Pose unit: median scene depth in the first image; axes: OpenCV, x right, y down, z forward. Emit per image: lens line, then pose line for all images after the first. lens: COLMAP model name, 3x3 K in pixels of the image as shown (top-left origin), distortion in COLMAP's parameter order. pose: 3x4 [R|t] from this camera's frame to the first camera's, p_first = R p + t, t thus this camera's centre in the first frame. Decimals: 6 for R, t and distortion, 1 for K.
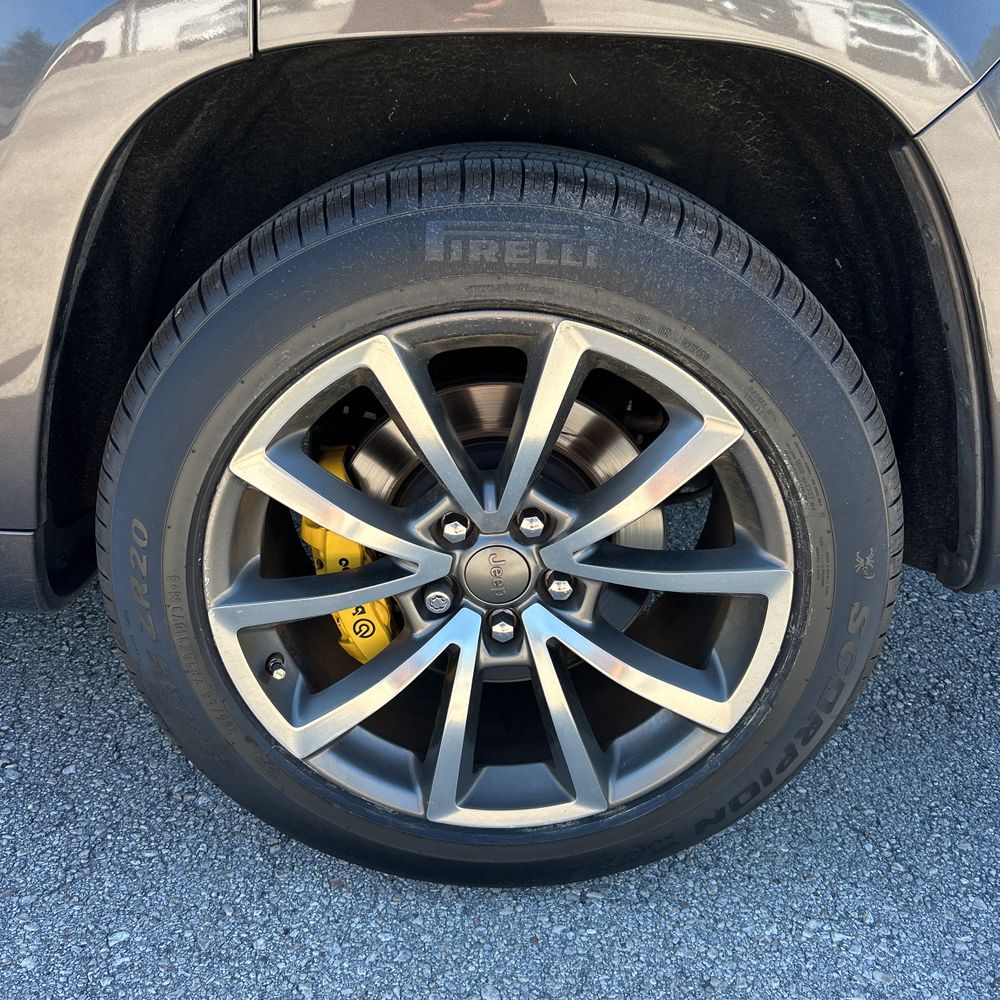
lens RADIAL K [[1016.6, 0, 496.1], [0, 1016.6, 482.9], [0, 0, 1]] dist [0.016541, 0.000000]
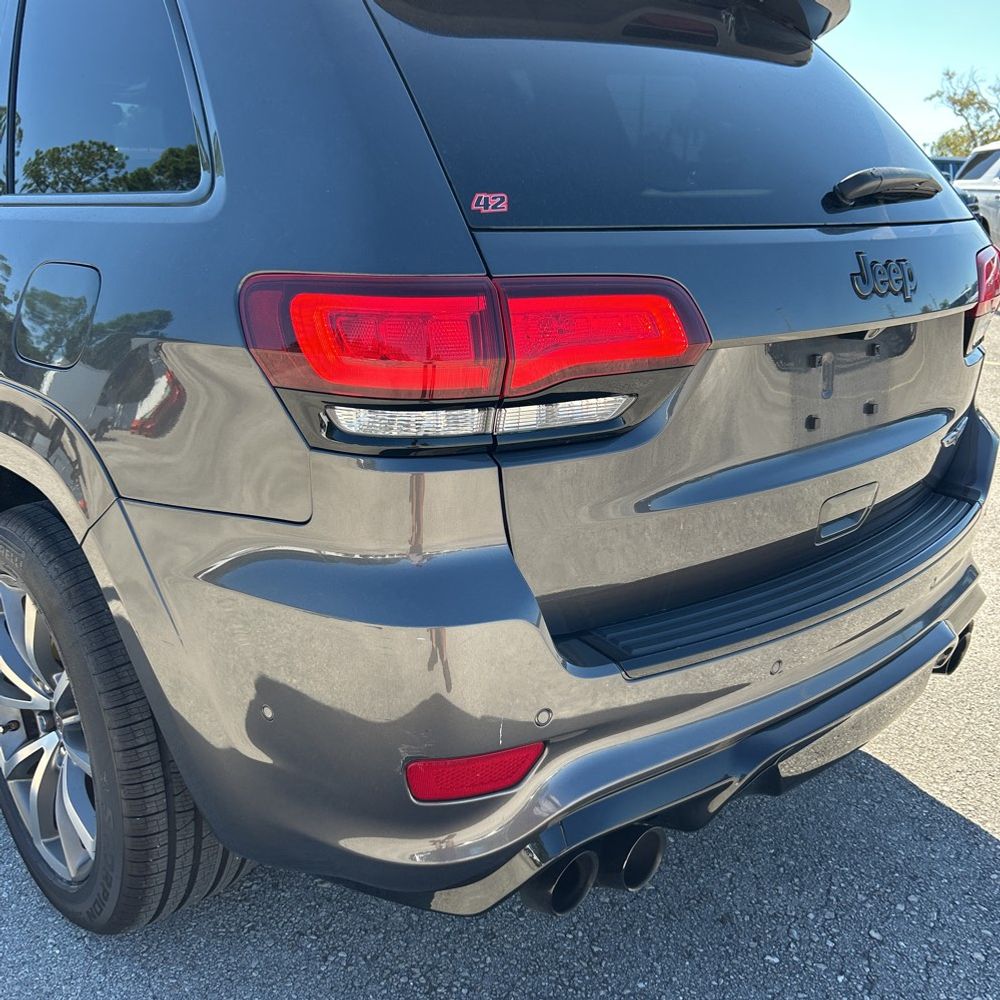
lens RADIAL K [[1016.6, 0, 495.6], [0, 1016.6, 501.3], [0, 0, 1]] dist [0.016541, 0.000000]
pose [[0.687276, 0.194104, -0.699982, 1.808067], [-0.296769, 0.954576, -0.026680, -0.482793], [0.663008, 0.226070, 0.713662, 0.125140]]
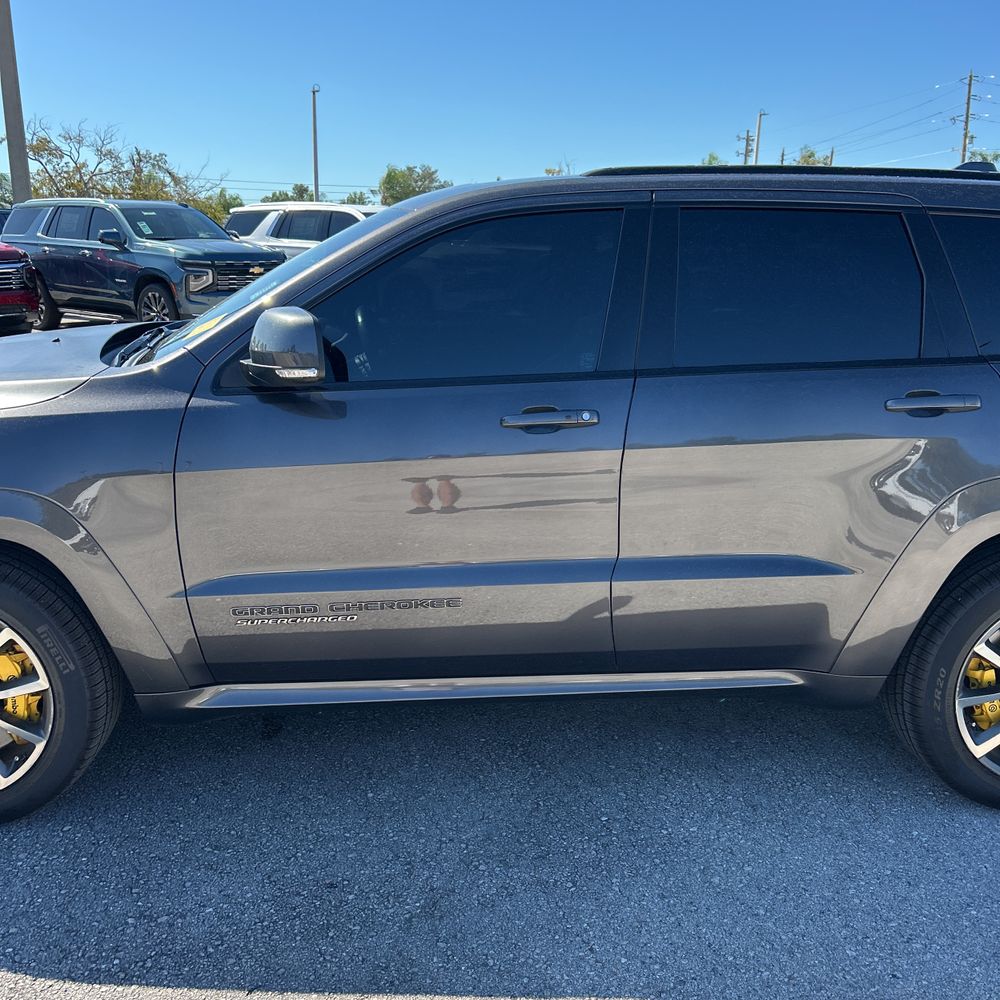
lens RADIAL K [[1016.6, 0, 492.1], [0, 1016.6, 491.1], [0, 0, 1]] dist [0.016541, 0.000000]
pose [[0.997708, -0.035767, 0.057449, -1.724099], [0.045562, 0.982714, -0.179437, 0.001641], [-0.050038, 0.181643, 0.982091, -1.849385]]
